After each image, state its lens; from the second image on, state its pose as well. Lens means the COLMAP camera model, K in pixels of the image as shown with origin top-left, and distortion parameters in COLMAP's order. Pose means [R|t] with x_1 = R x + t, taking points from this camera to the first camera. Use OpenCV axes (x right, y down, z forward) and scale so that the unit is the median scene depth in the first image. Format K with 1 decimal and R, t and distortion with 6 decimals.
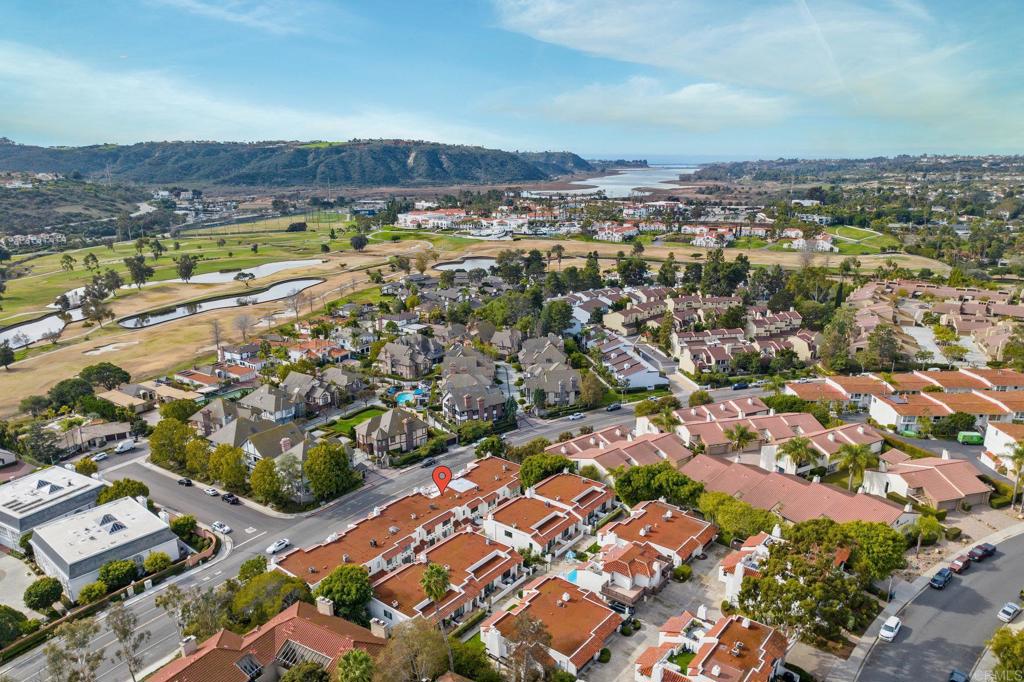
lens RADIAL K [[728.3, 0, 512.0], [0, 728.3, 342.7], [0, 0, 1]] dist [-0.043038, 0.019606]
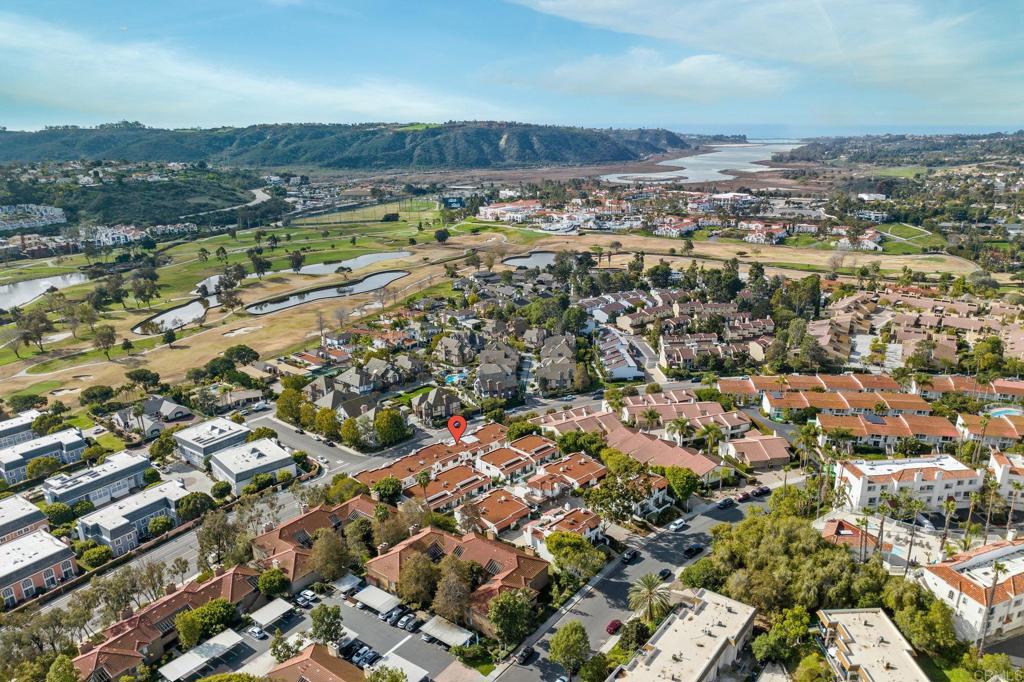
lens RADIAL K [[728.3, 0, 510.4], [0, 728.3, 340.6], [0, 0, 1]] dist [-0.043038, 0.019606]
pose [[0.991155, 0.028763, -0.129556, 0.109728], [-0.024434, 0.999093, 0.034878, -0.037828], [0.130442, -0.031404, 0.990958, -0.275314]]
